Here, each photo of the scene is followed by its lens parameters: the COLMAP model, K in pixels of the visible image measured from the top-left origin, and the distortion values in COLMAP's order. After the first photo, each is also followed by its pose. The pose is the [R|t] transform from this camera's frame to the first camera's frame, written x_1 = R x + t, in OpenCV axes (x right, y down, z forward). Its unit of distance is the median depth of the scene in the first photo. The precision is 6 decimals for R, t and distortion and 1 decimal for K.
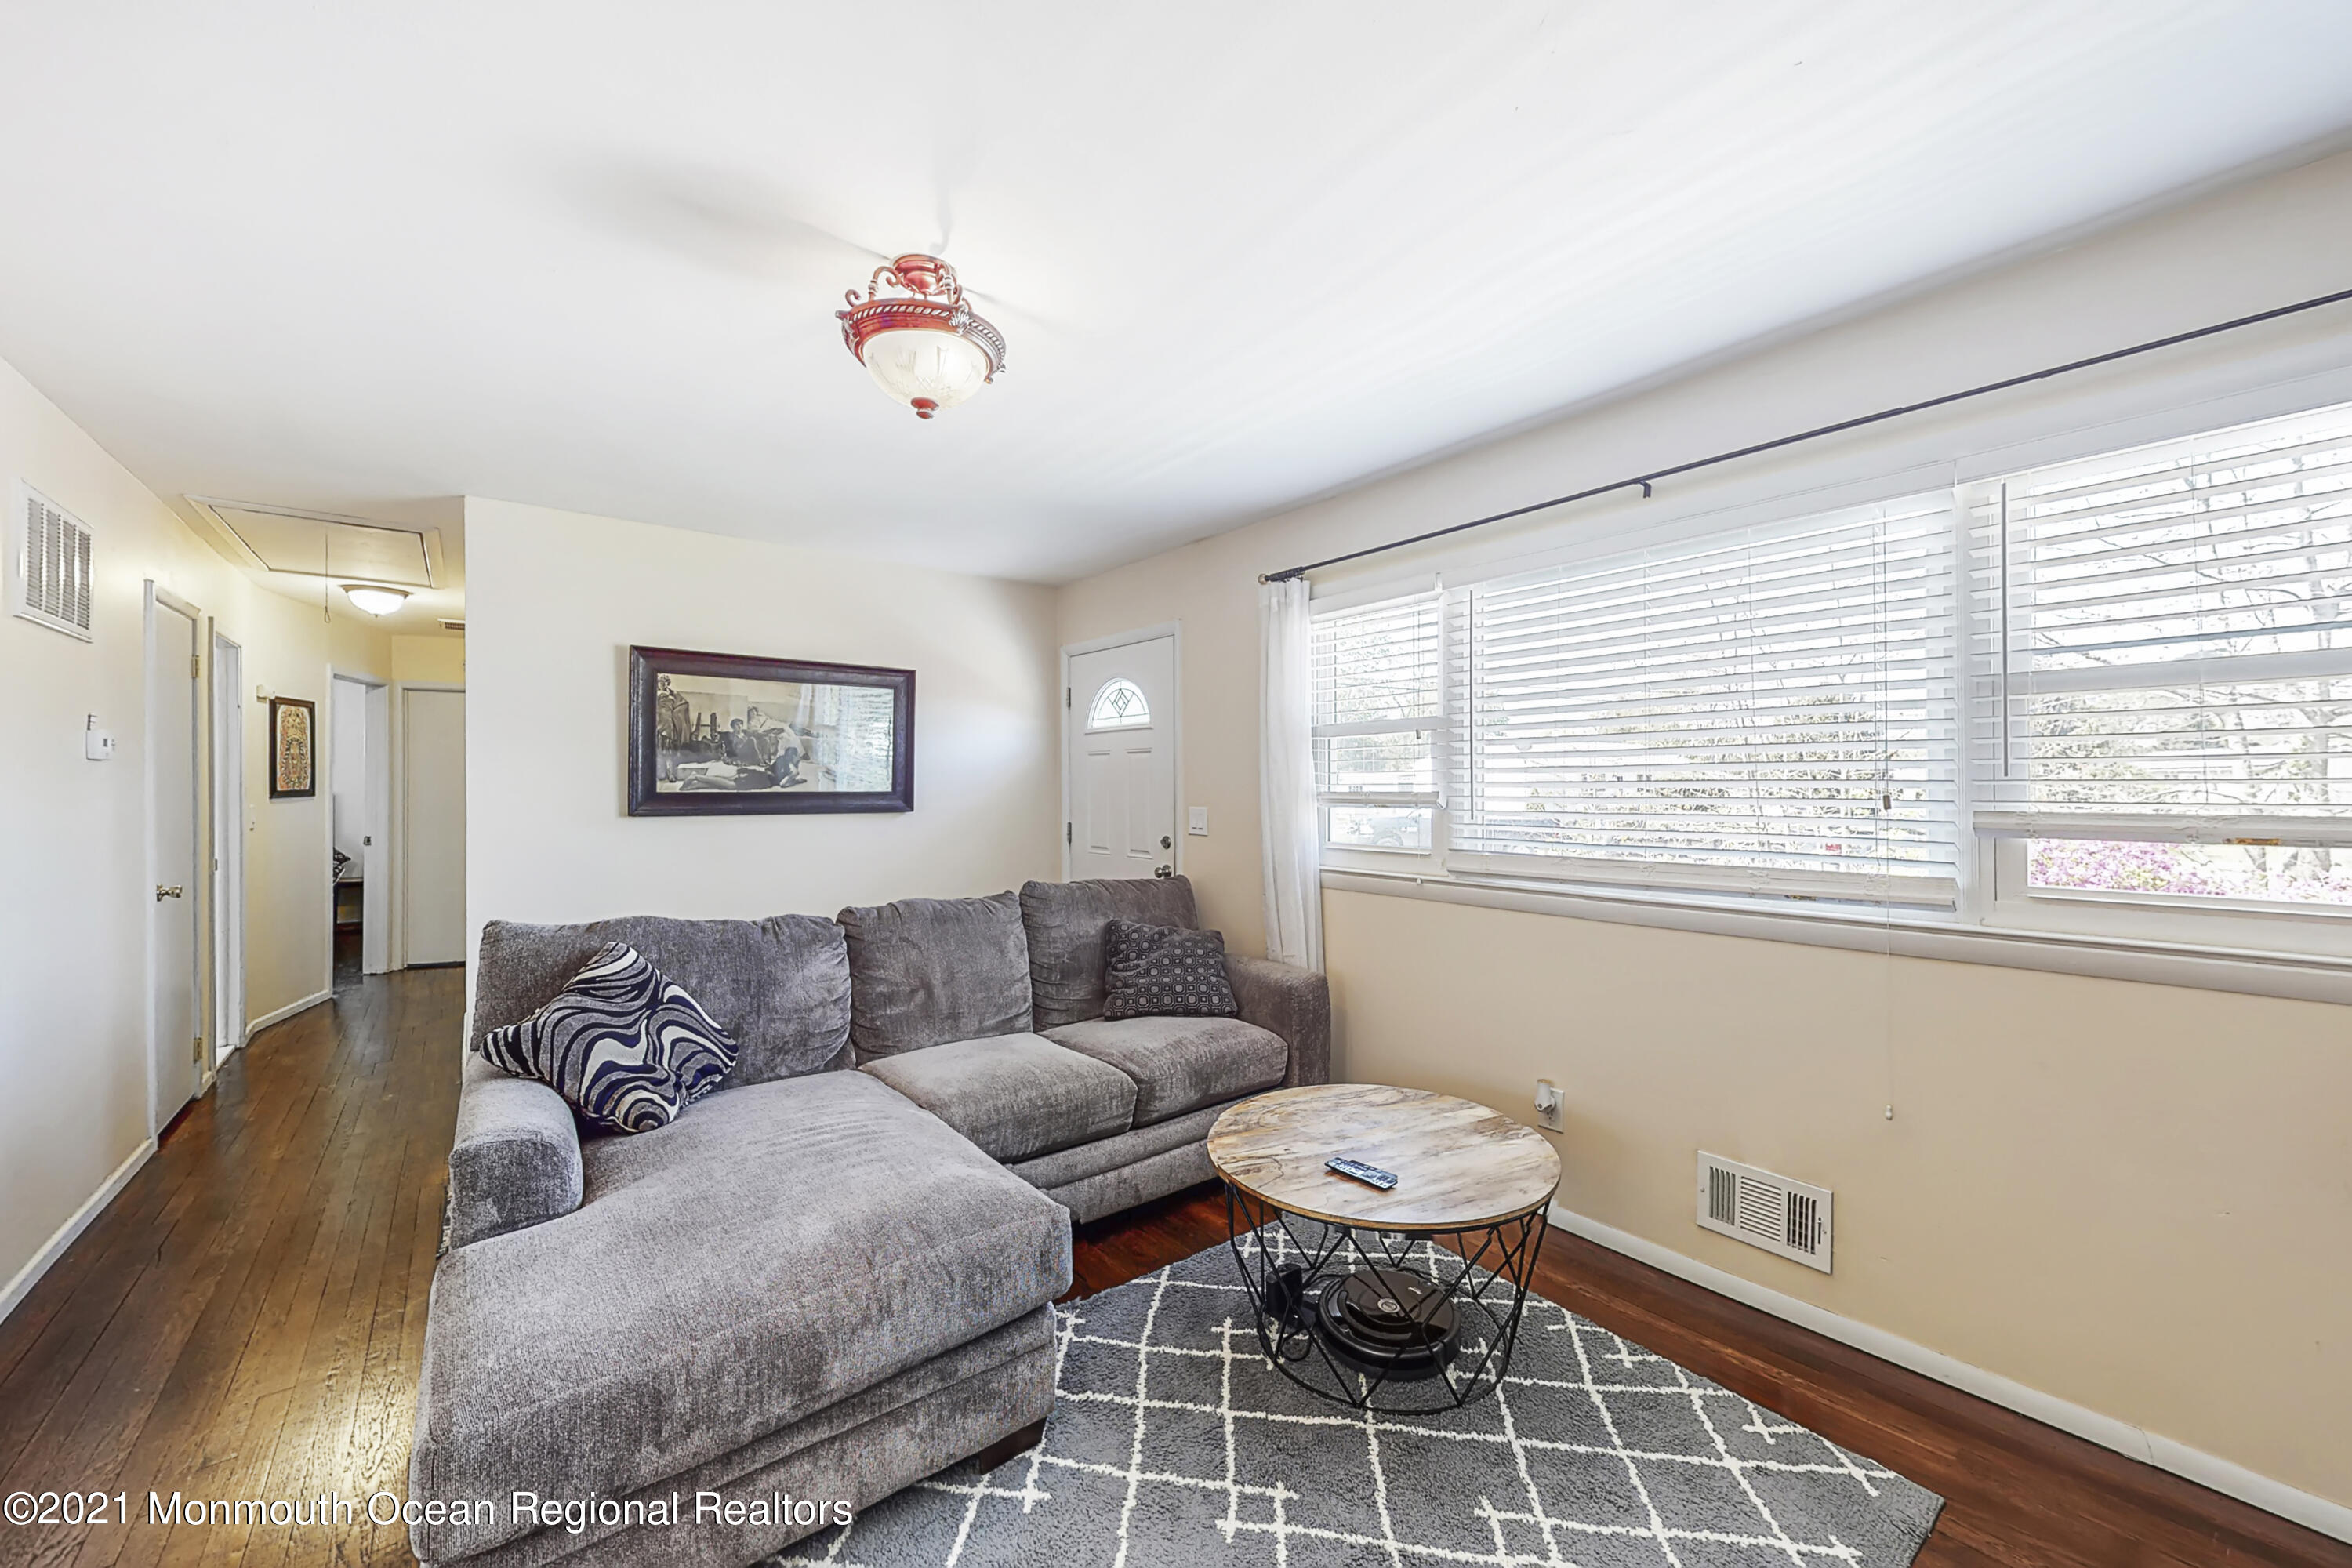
lens RADIAL K [[880.0, 0, 1161.2], [0, 880.0, 781.5], [0, 0, 1]] dist [-0.001054, -0.000008]
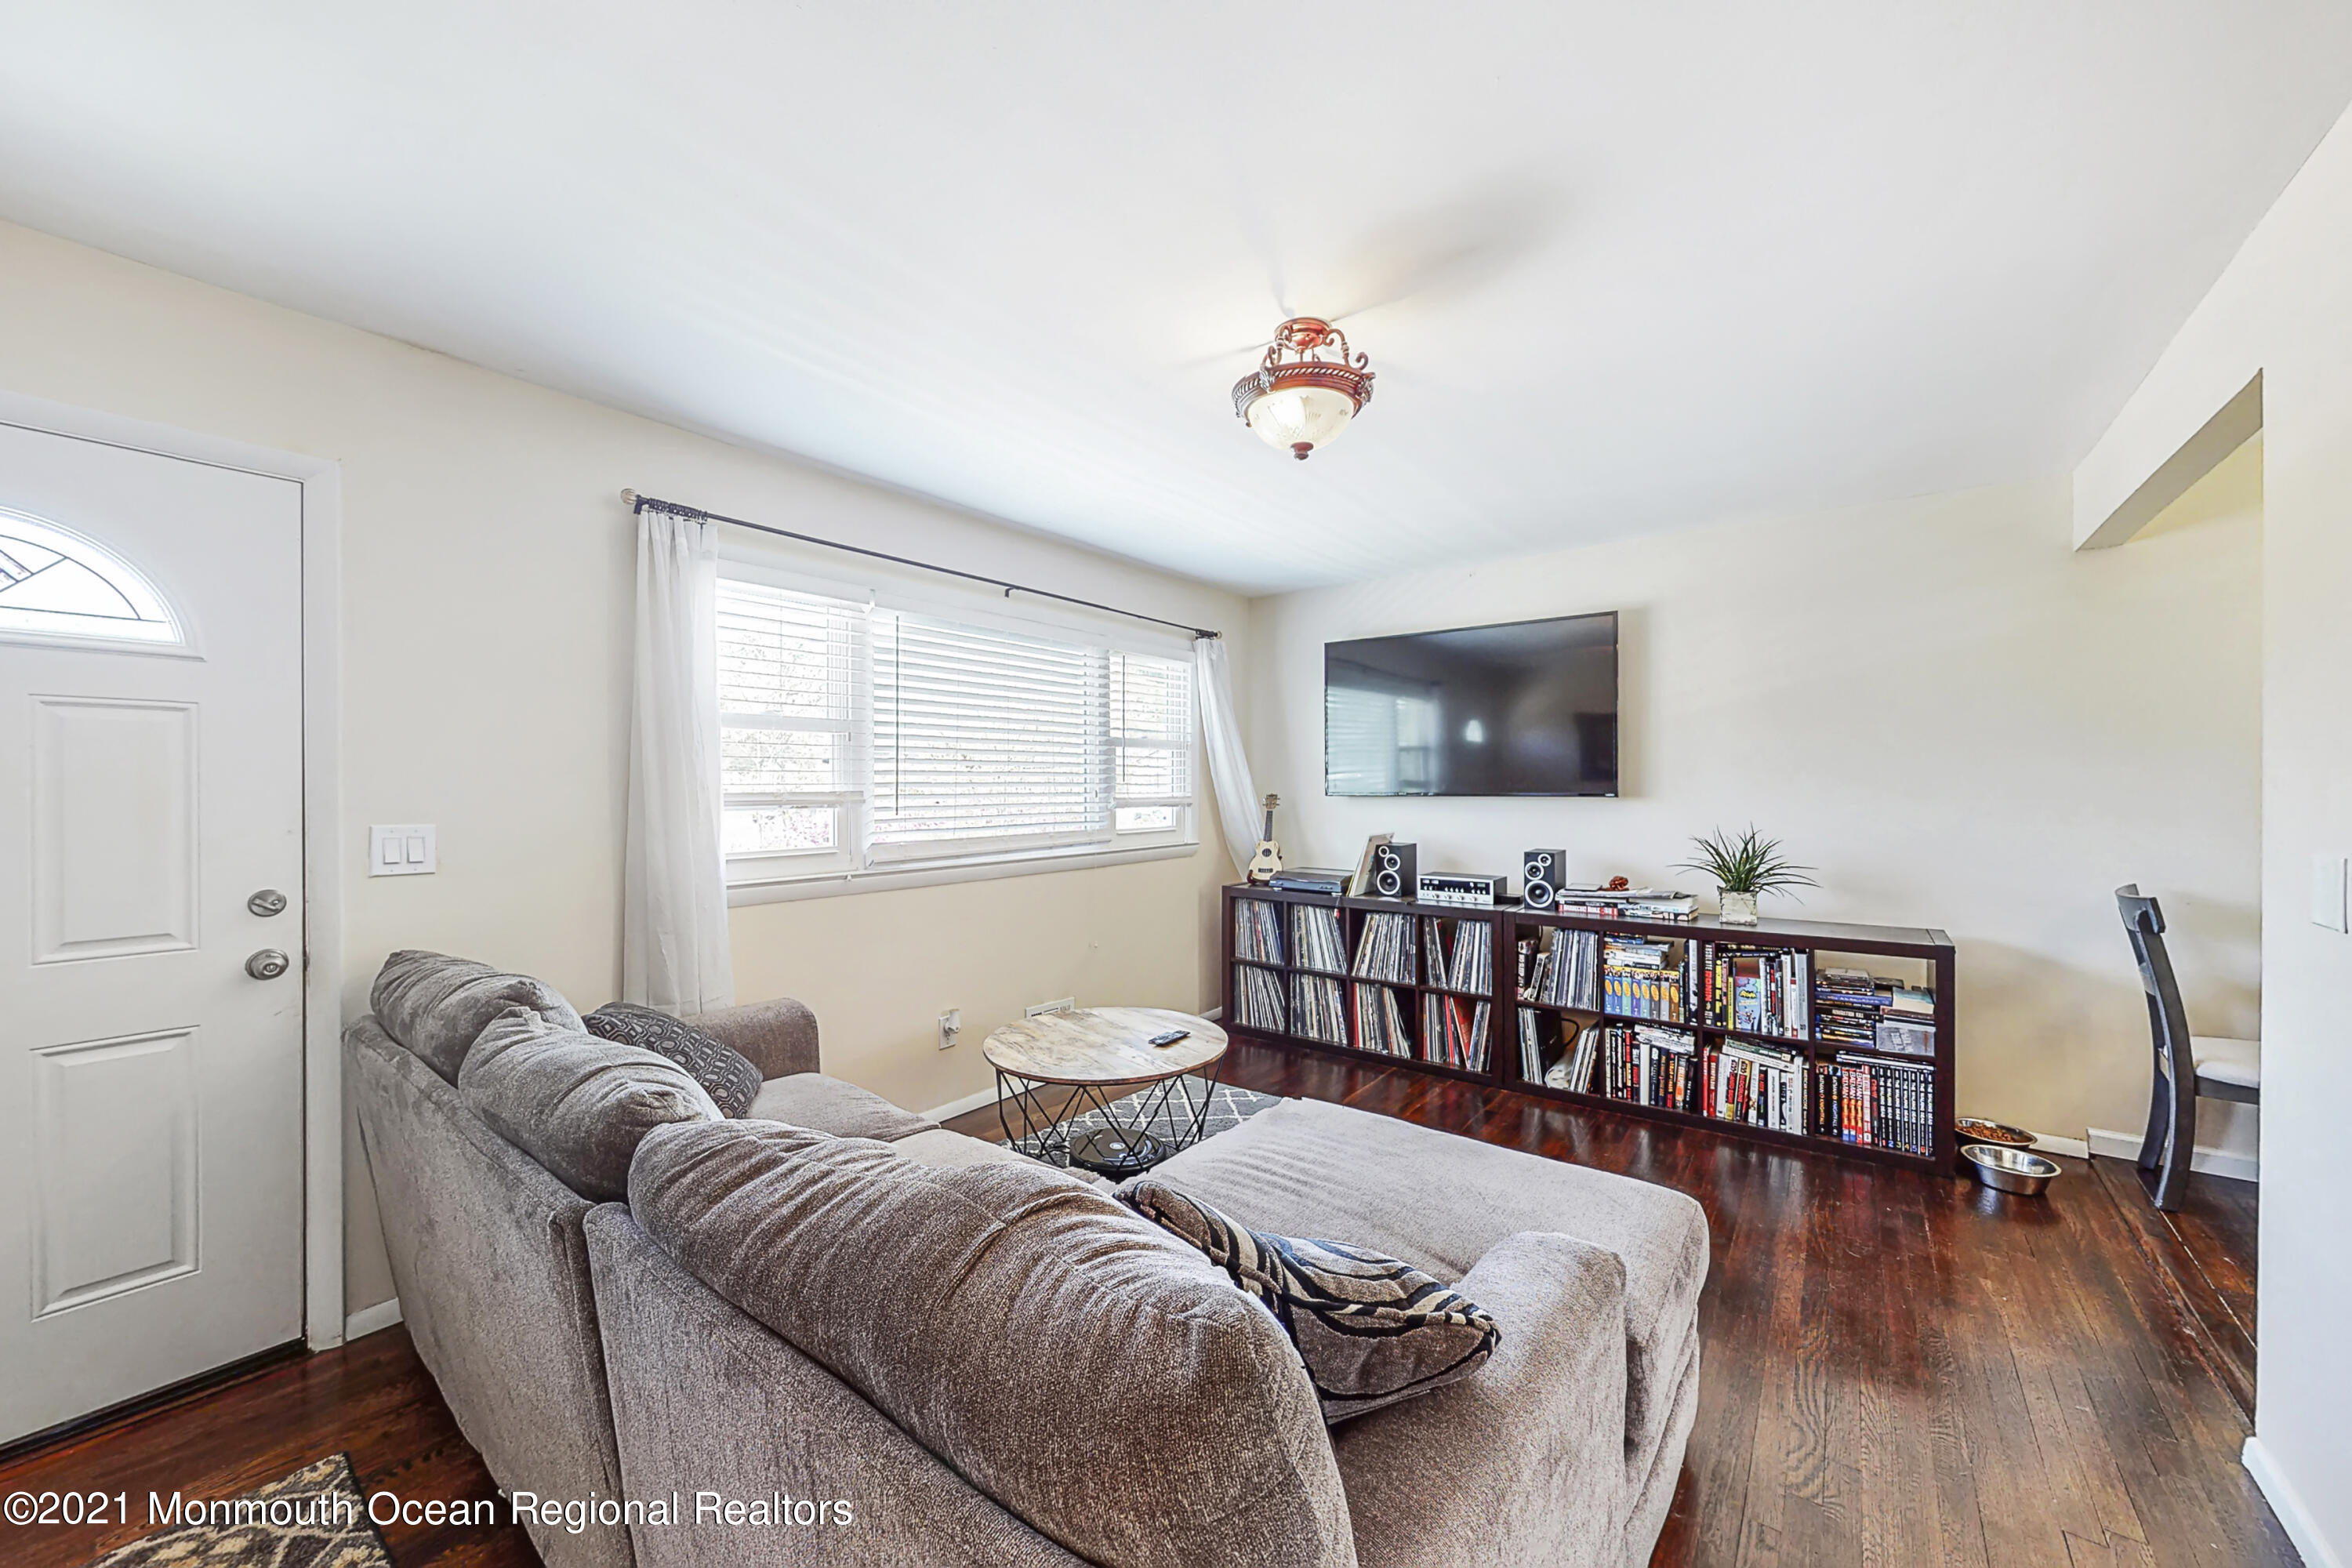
lens RADIAL K [[880.0, 0, 1185.8], [0, 880.0, 790.0], [0, 0, 1]] dist [-0.001054, -0.000008]
pose [[-0.252427, -0.001827, 0.967614, -0.866101], [-0.005840, 0.999983, 0.000365, 0.007706], [-0.967598, -0.005559, -0.252433, 0.931989]]
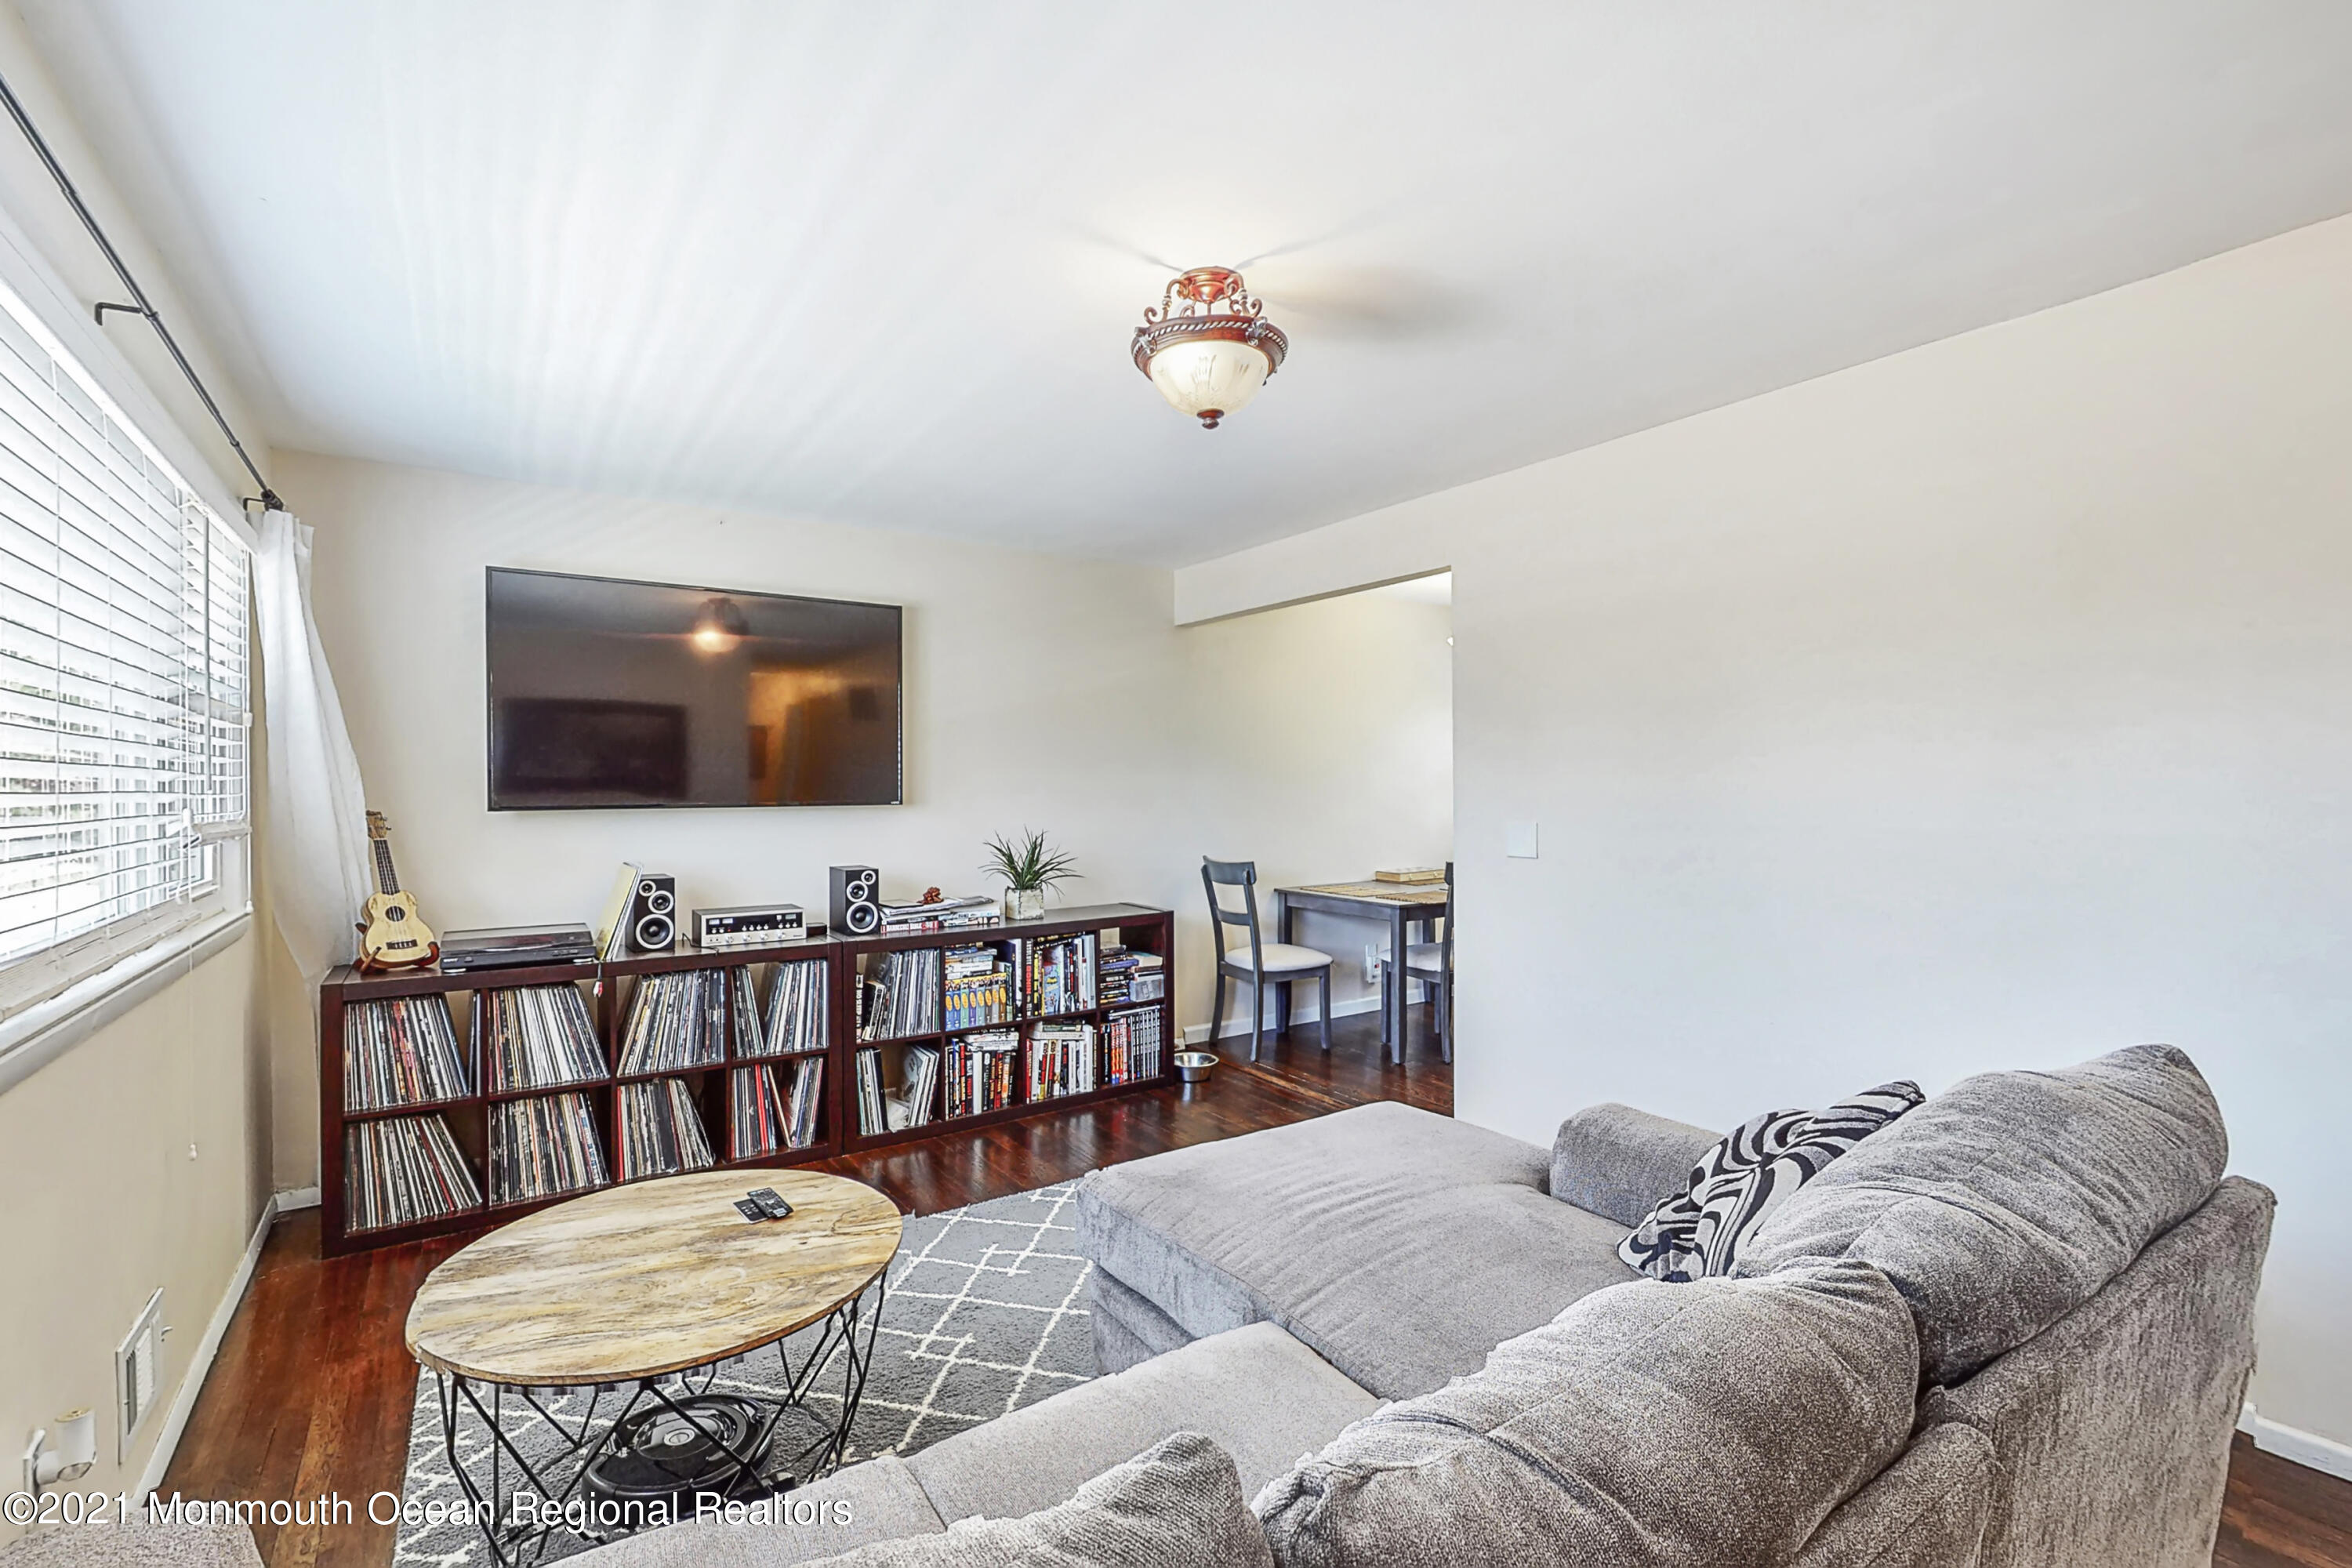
lens RADIAL K [[1034.2, 0, 1163.9], [0, 1034.2, 790.9], [0, 0, 1]] dist [0.002228, 0.000149]
pose [[-0.997279, 0.009740, 0.073067, -0.194265], [0.009324, 0.999938, -0.006032, 0.007597], [-0.073121, -0.005334, -0.997309, 1.423725]]
